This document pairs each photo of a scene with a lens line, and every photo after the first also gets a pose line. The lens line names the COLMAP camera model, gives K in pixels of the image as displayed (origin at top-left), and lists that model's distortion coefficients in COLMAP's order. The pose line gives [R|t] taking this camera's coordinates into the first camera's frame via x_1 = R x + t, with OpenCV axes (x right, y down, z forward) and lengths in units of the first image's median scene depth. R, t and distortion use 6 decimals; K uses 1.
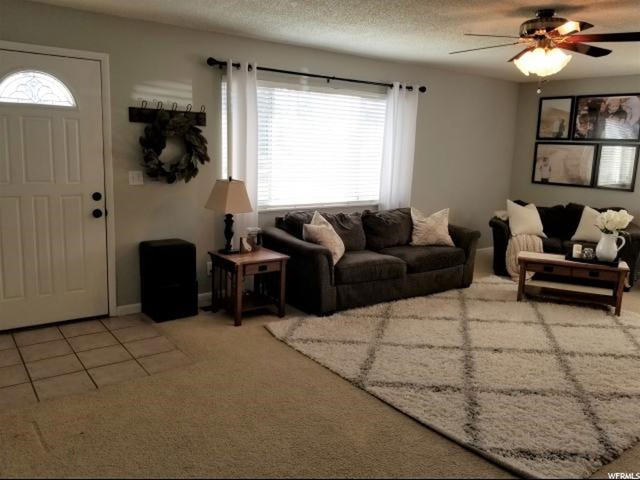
lens RADIAL K [[498.6, 0, 319.4], [0, 498.6, 236.0], [0, 0, 1]] dist [0.086815, -0.140567]
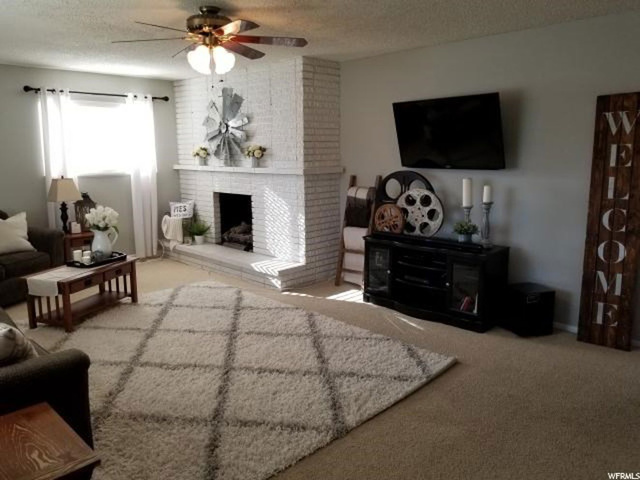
lens RADIAL K [[483.3, 0, 309.4], [0, 483.3, 241.1], [0, 0, 1]] dist [0.095989, -0.133170]
pose [[-0.098913, -0.215963, 0.971379, -0.470058], [0.178448, 0.956492, 0.230824, -0.155457], [-0.978965, 0.196172, -0.056071, 0.749785]]
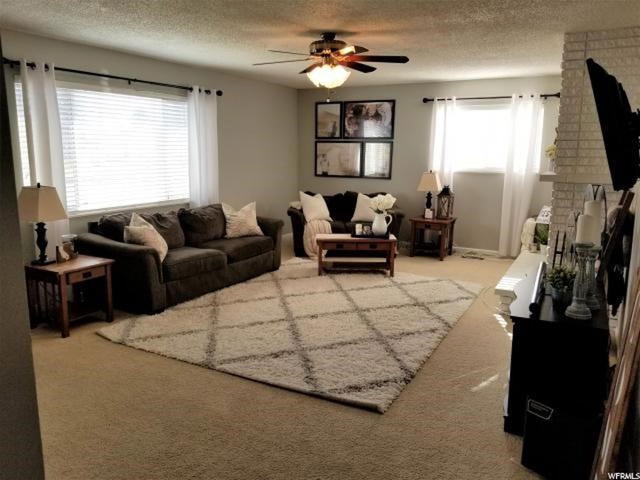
lens RADIAL K [[483.3, 0, 309.4], [0, 483.3, 241.1], [0, 0, 1]] dist [0.095989, -0.133170]
pose [[0.914601, -0.099541, 0.391915, -0.079640], [0.091935, 0.995033, 0.038177, 0.002161], [-0.393769, 0.001114, 0.919209, -0.050182]]
